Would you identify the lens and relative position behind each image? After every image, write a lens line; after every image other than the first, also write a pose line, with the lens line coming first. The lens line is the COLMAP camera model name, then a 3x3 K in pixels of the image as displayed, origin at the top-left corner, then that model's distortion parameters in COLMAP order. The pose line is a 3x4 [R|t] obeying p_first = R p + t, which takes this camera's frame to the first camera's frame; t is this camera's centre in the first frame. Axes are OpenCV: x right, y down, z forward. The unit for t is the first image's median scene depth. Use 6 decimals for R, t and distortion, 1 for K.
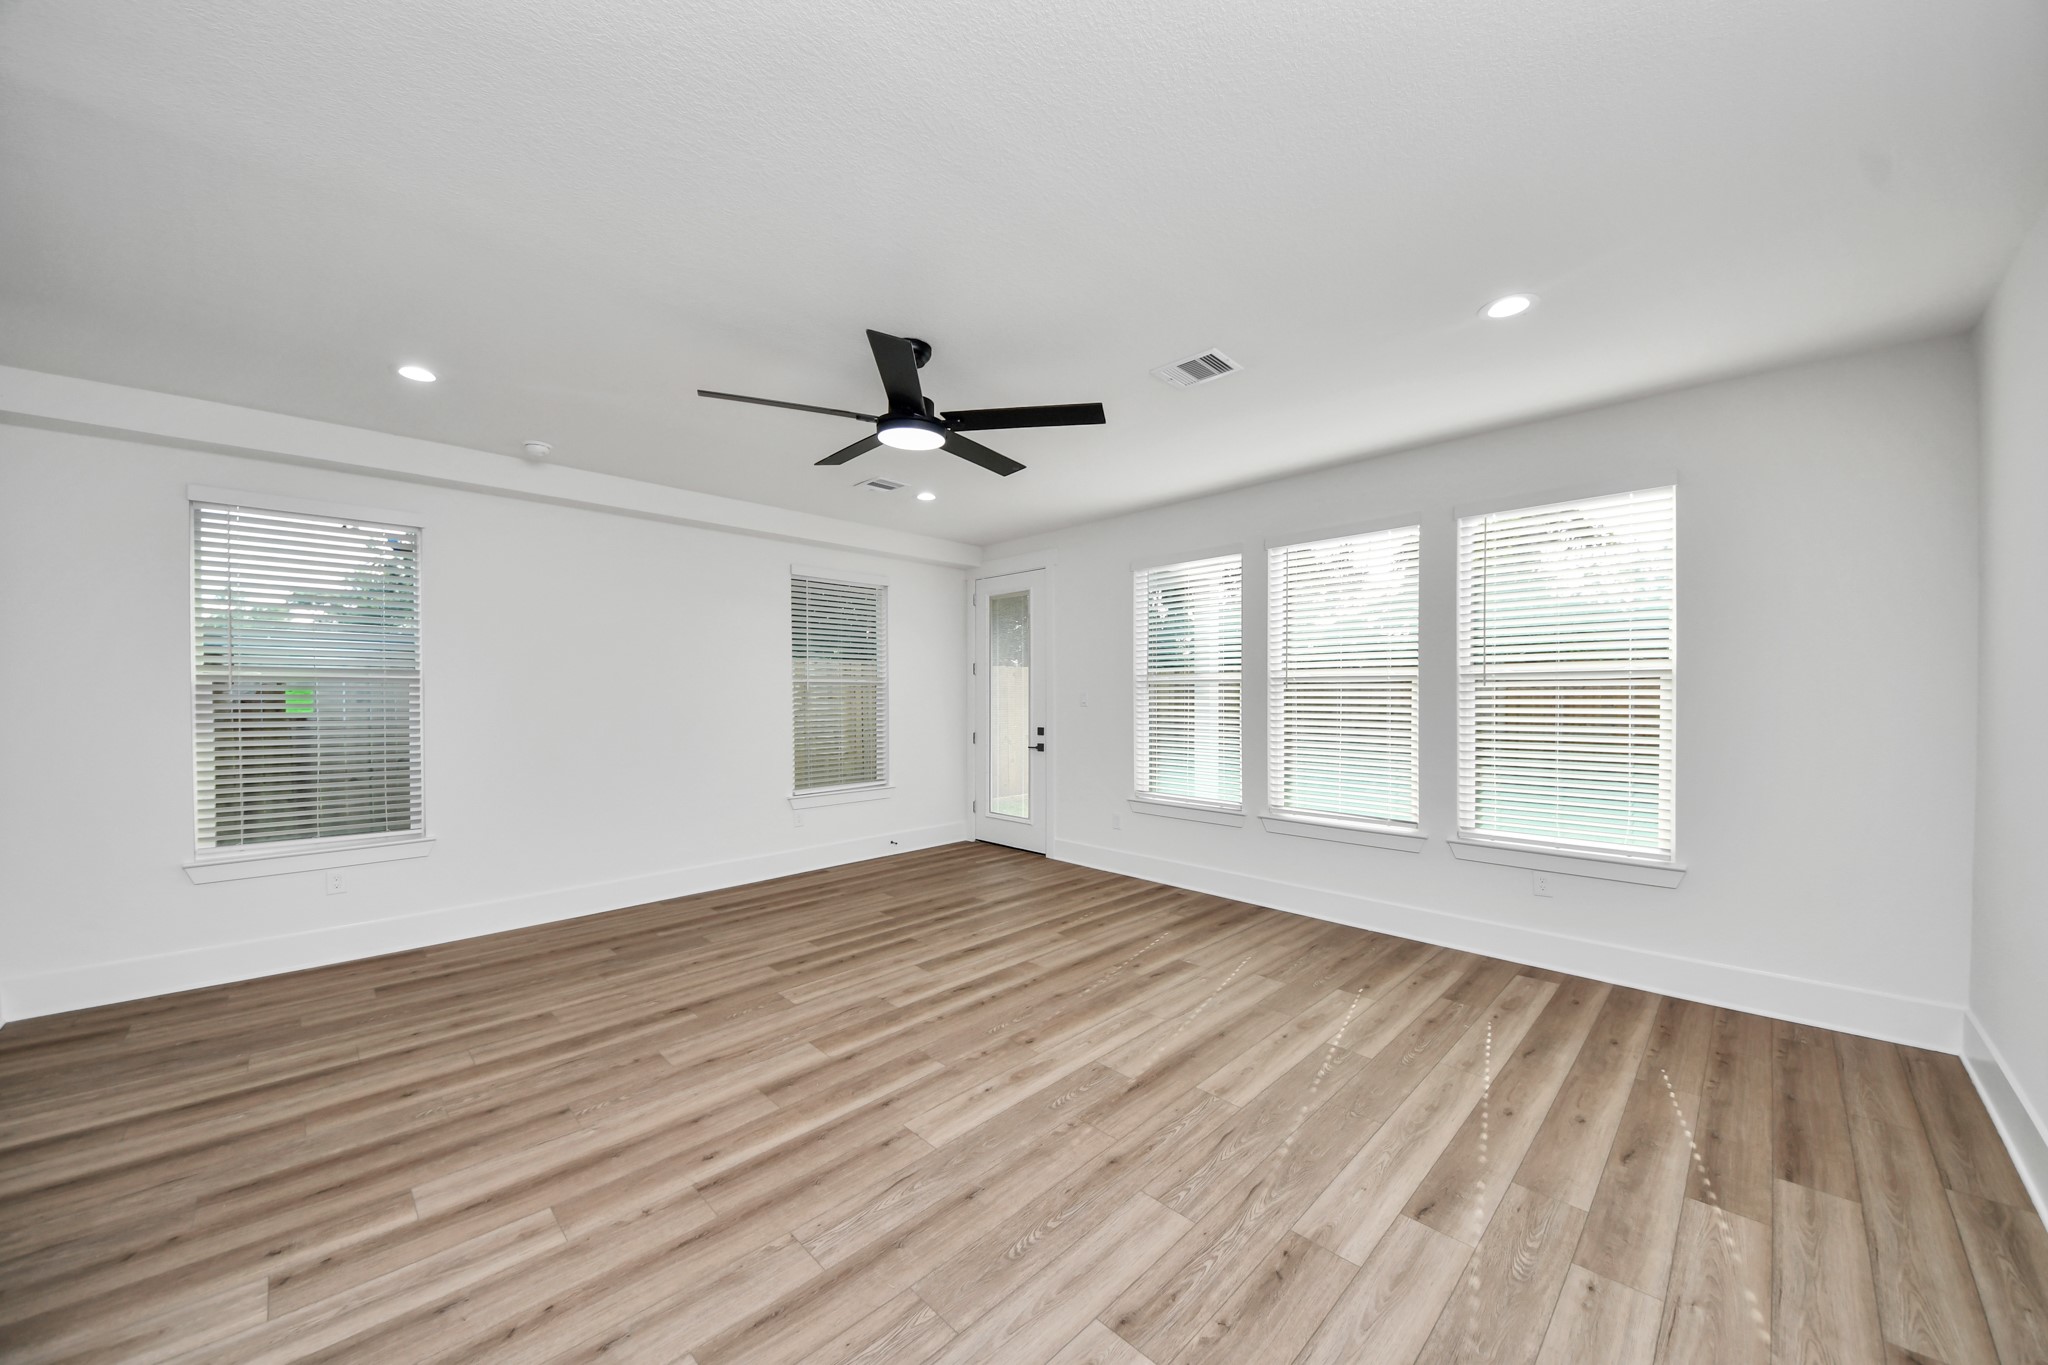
lens RADIAL K [[749.8, 0, 1016.6], [0, 749.8, 684.1], [0, 0, 1]] dist [0.031368, -0.022818]
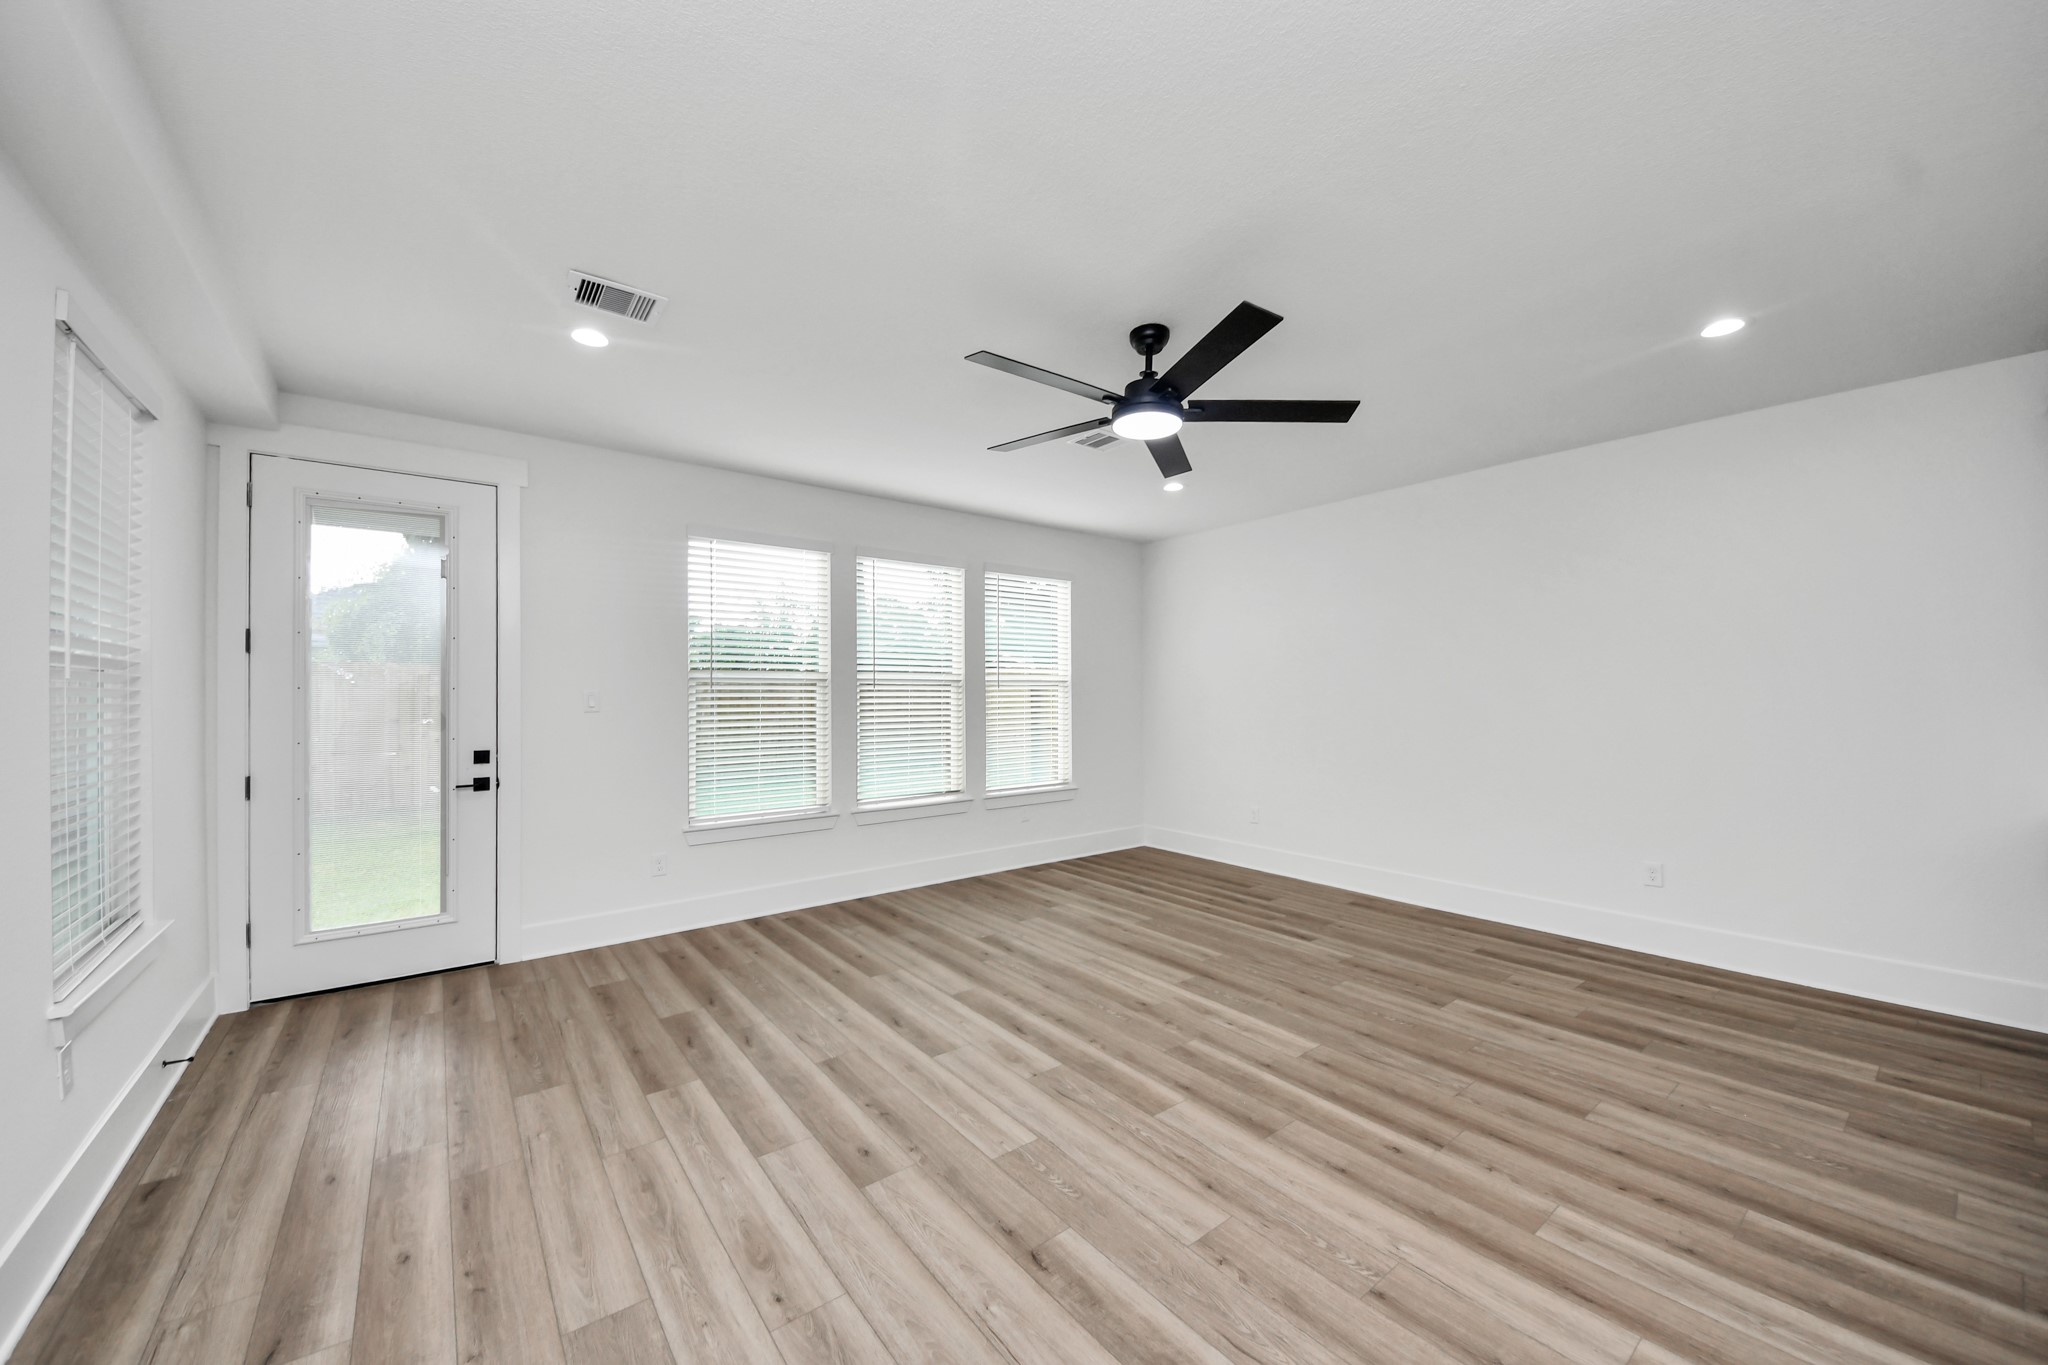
lens RADIAL K [[749.8, 0, 1016.6], [0, 749.8, 684.1], [0, 0, 1]] dist [0.031368, -0.022818]
pose [[0.115742, 0.010265, 0.993226, -0.996098], [-0.001701, 0.999947, -0.010136, 0.006104], [-0.993278, -0.000517, 0.115753, 0.932247]]
